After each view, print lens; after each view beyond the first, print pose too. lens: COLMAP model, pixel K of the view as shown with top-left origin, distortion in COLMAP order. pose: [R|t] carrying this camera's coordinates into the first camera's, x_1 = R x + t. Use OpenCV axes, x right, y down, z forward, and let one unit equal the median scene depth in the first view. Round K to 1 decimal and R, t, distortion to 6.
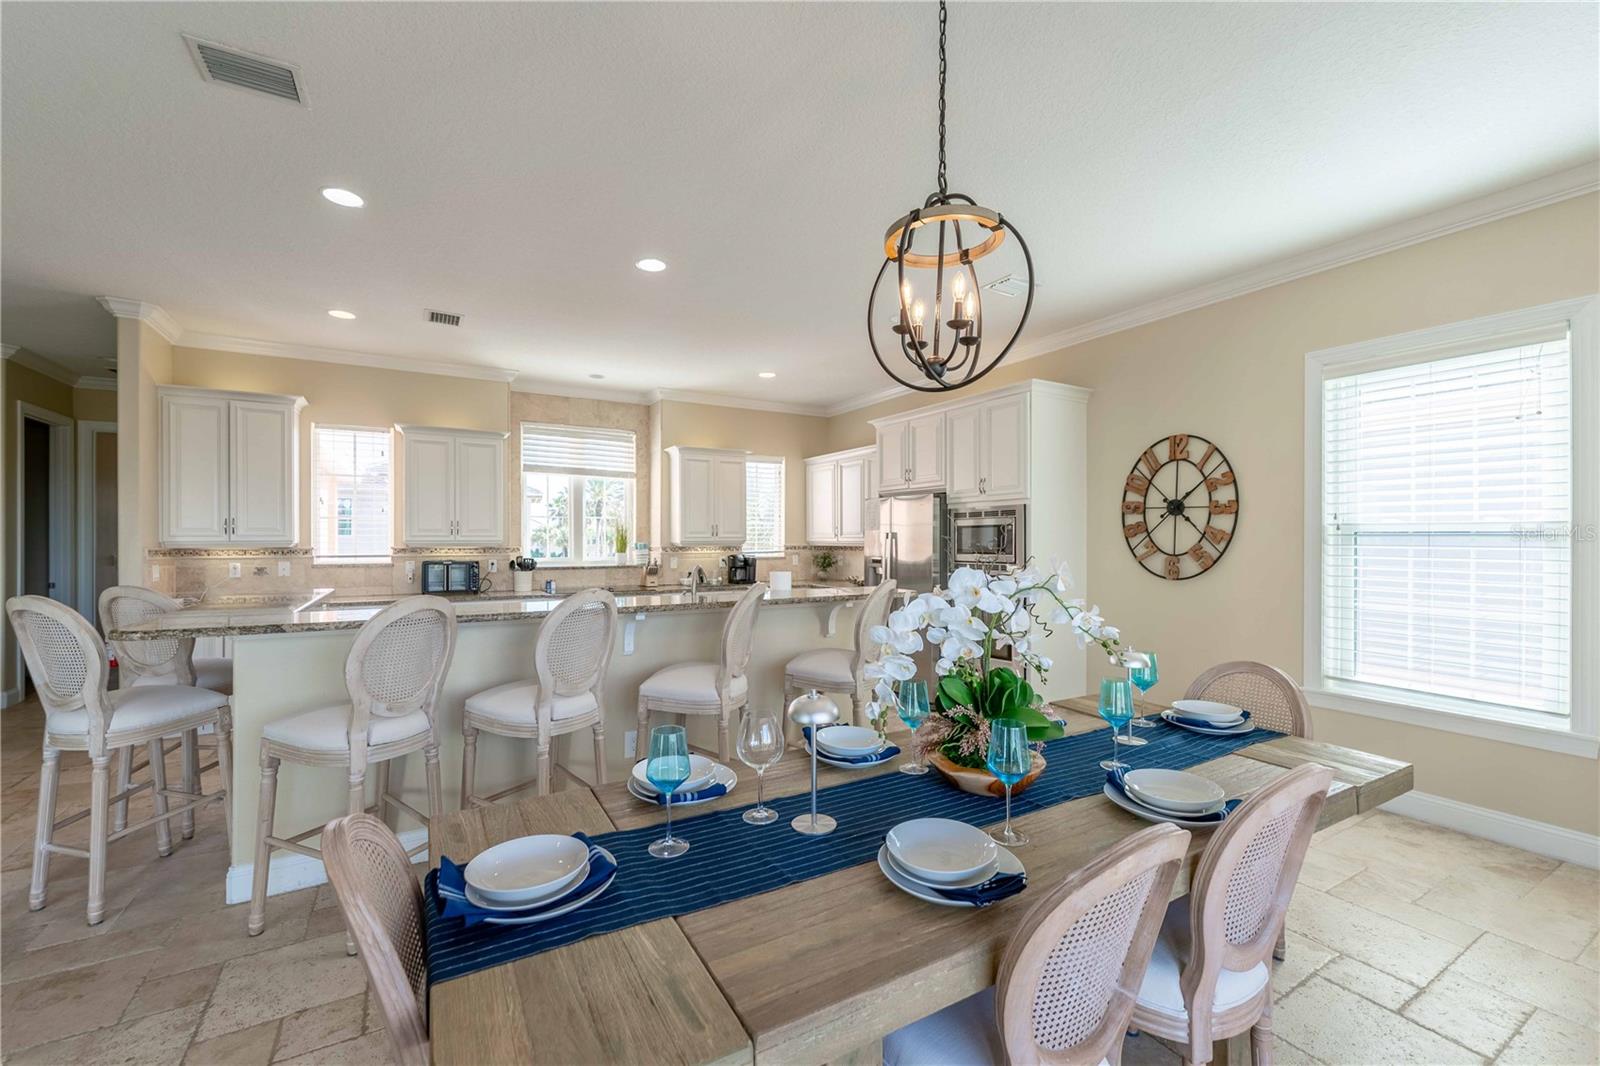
lens RADIAL K [[647.2, 0, 797.5], [0, 647.2, 537.4], [0, 0, 1]] dist [0.000890, 0.000057]
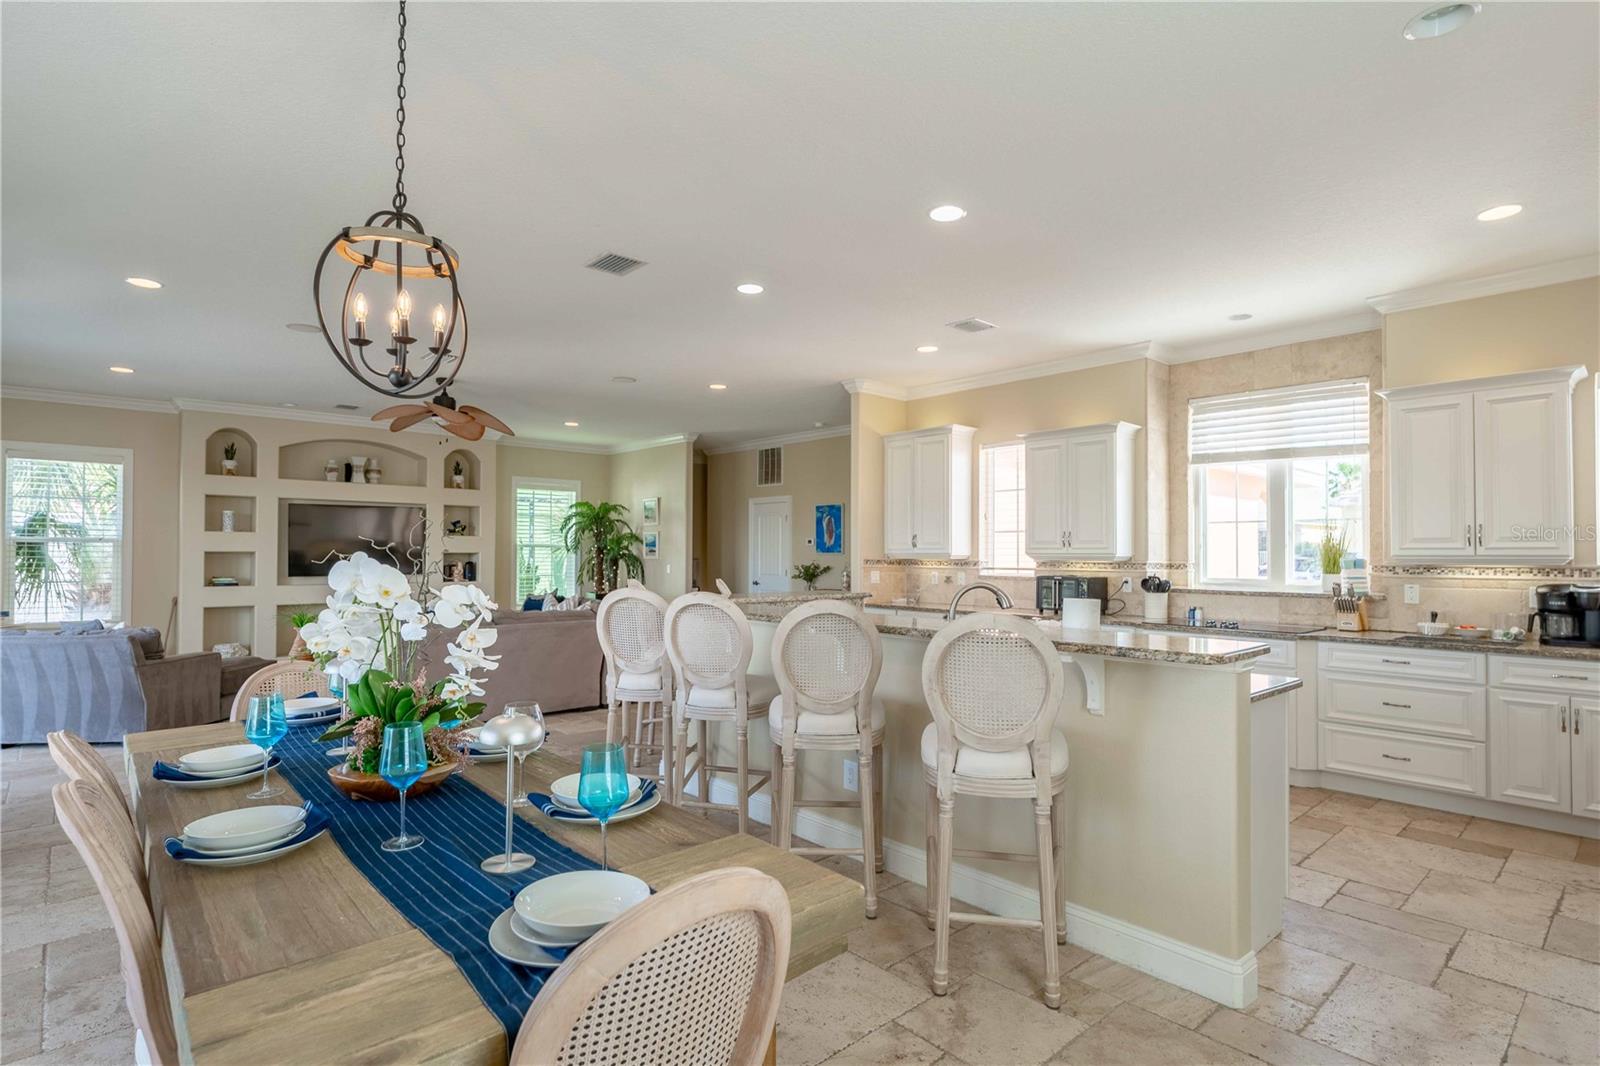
lens RADIAL K [[798.5, 0, 798.5], [0, 798.5, 537.2], [0, 0, 1]] dist [-0.001643, -0.000179]
pose [[0.210450, -0.020337, -0.977393, 0.423705], [-0.001078, 0.999778, -0.021035, 0.005405], [0.977604, 0.005480, 0.210381, 0.361968]]
